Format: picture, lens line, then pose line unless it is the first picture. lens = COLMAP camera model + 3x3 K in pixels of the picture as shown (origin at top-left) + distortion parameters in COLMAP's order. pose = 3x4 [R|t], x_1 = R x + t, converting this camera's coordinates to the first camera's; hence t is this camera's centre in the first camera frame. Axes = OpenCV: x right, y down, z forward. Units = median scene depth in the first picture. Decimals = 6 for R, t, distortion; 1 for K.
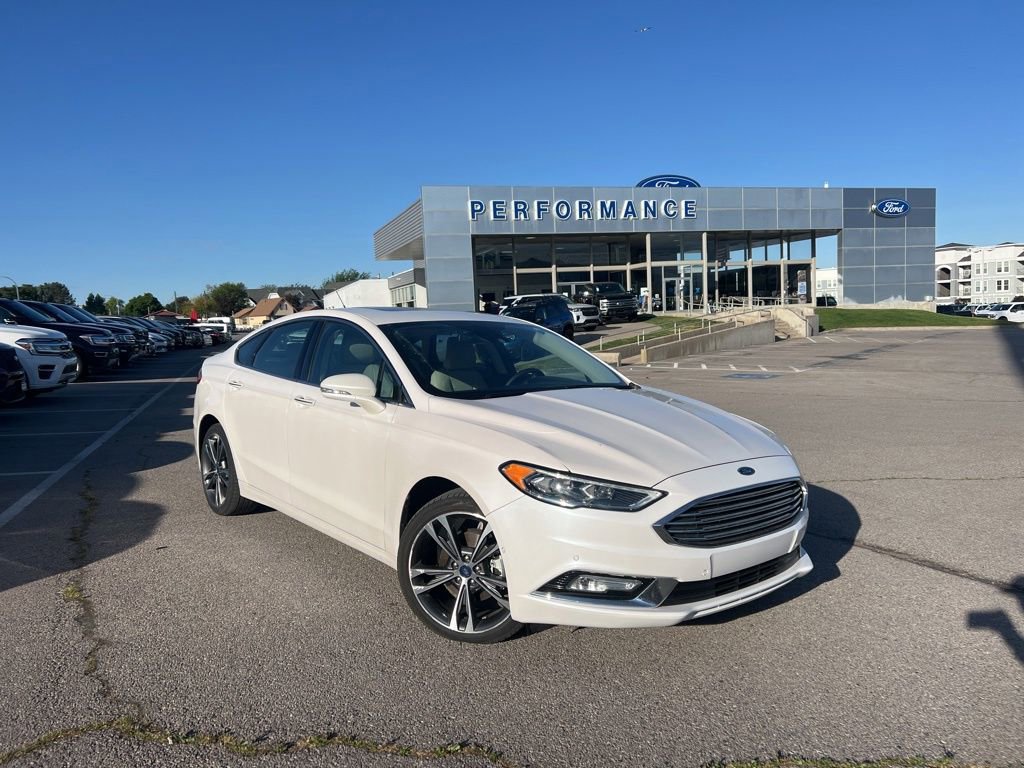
lens RADIAL K [[788.4, 0, 517.3], [0, 788.4, 382.6], [0, 0, 1]] dist [0.045194, -0.049920]
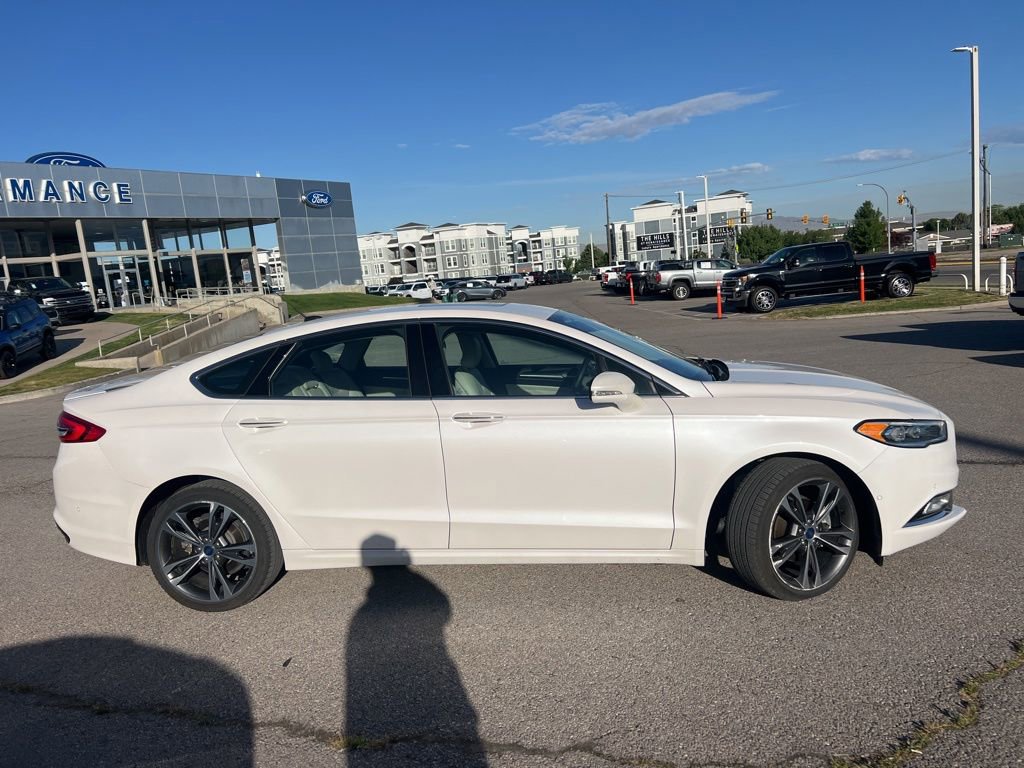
lens RADIAL K [[788.4, 0, 515.9], [0, 788.4, 382.8], [0, 0, 1]] dist [0.045194, -0.049920]
pose [[0.717401, -0.131280, 0.684180, -0.524688], [0.121705, 0.990599, 0.062461, -0.039827], [-0.685948, 0.038459, 0.726634, 0.237144]]
